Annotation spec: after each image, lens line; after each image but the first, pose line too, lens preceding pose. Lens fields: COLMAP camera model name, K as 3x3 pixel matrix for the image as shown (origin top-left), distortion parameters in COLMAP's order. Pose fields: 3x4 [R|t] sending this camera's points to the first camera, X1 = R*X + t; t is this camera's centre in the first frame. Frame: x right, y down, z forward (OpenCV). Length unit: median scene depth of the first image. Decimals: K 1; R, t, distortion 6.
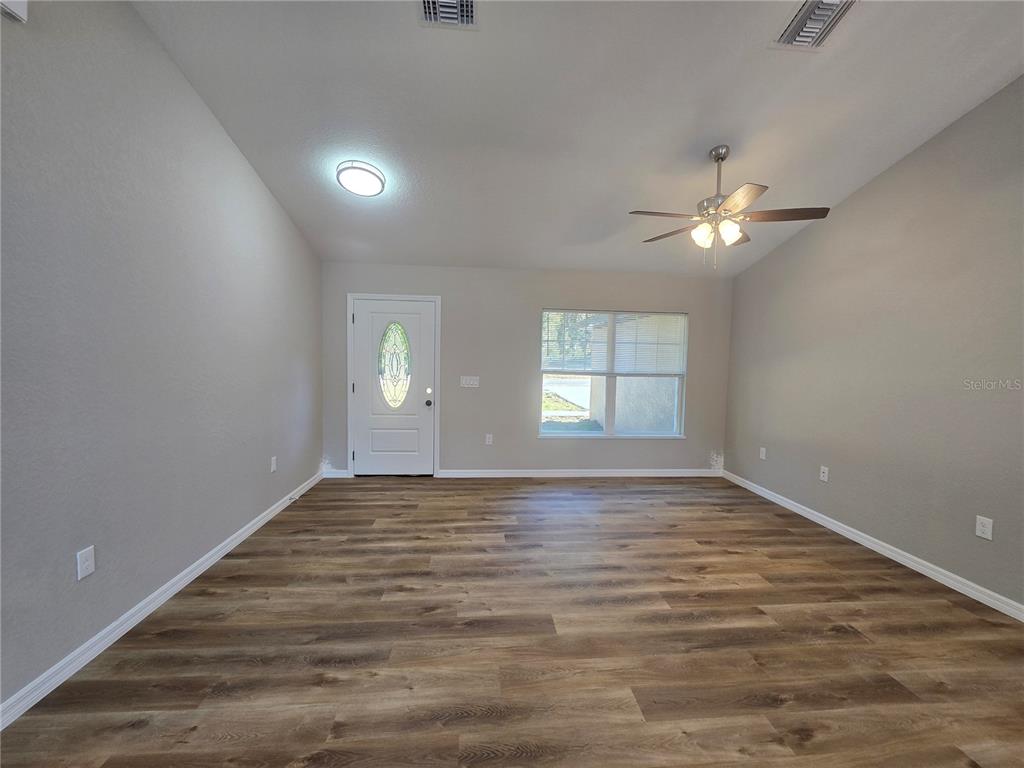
lens RADIAL K [[420.3, 0, 512.8], [0, 420.3, 381.4], [0, 0, 1]] dist [-0.002481, -0.000598]
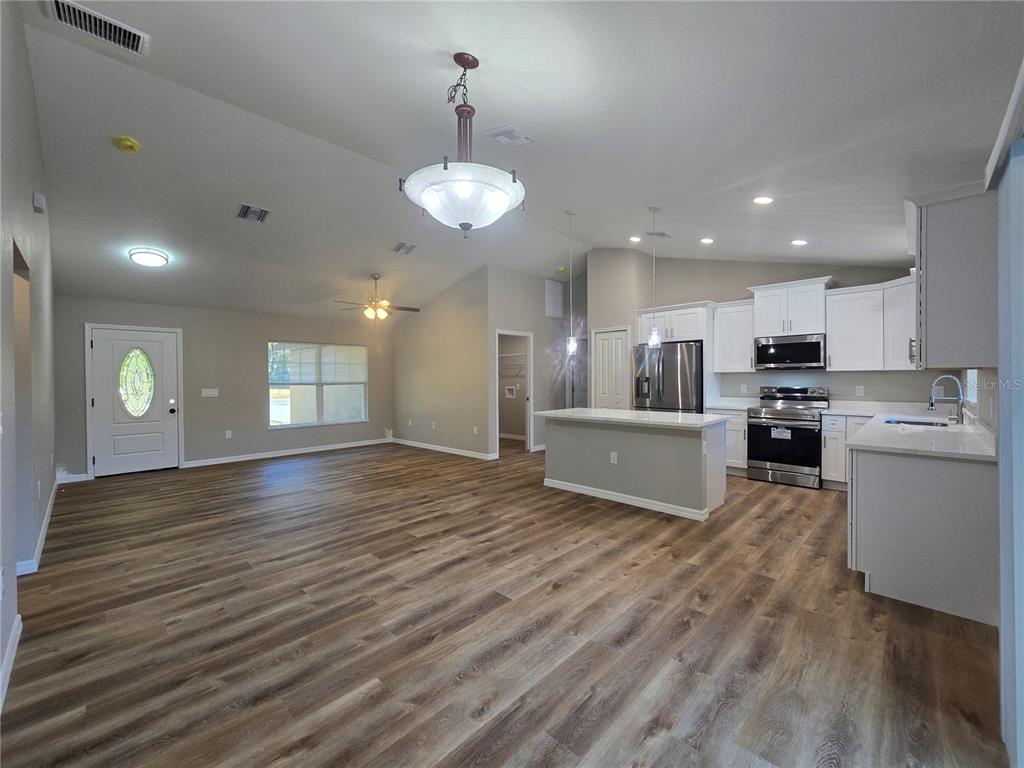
lens RADIAL K [[420.3, 0, 512.4], [0, 420.3, 381.6], [0, 0, 1]] dist [-0.002481, -0.000598]
pose [[0.756224, -0.032532, 0.653504, -0.415709], [0.061266, 0.997896, -0.021220, 0.088241], [-0.651438, 0.056085, 0.756626, -1.090678]]
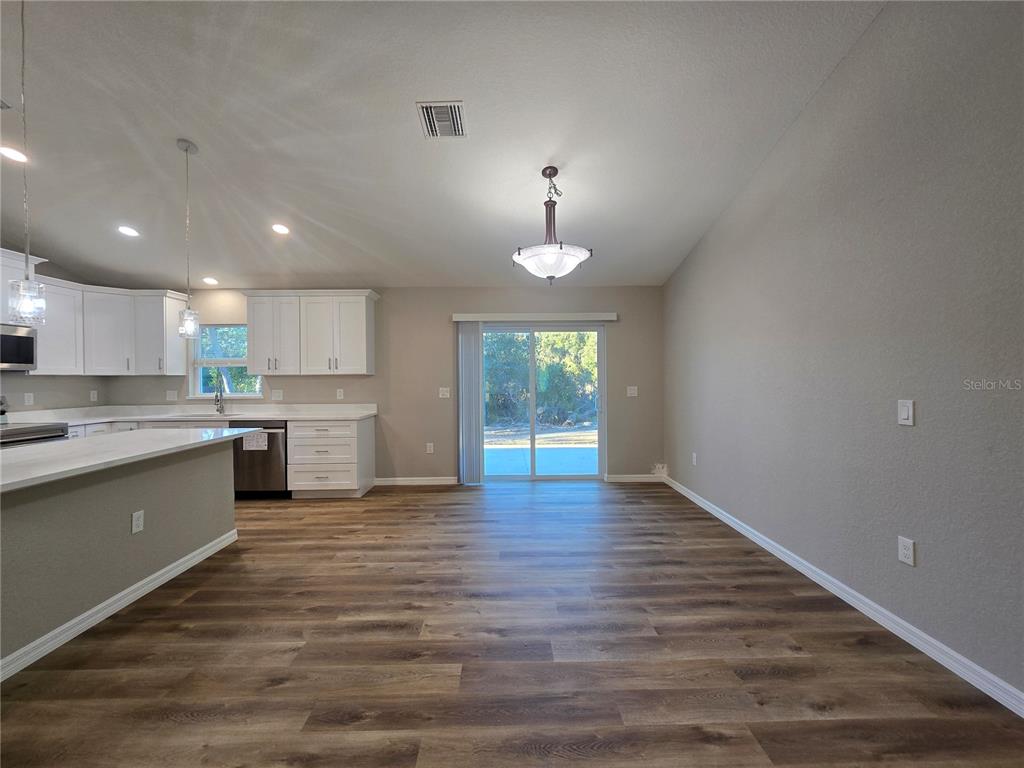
lens RADIAL K [[420.3, 0, 512.8], [0, 420.3, 380.5], [0, 0, 1]] dist [-0.002481, -0.000598]
pose [[-0.997791, -0.013660, 0.065019, 0.028552], [-0.009255, 0.997671, 0.067584, -0.000397], [-0.065791, 0.066833, -0.995593, 0.625779]]
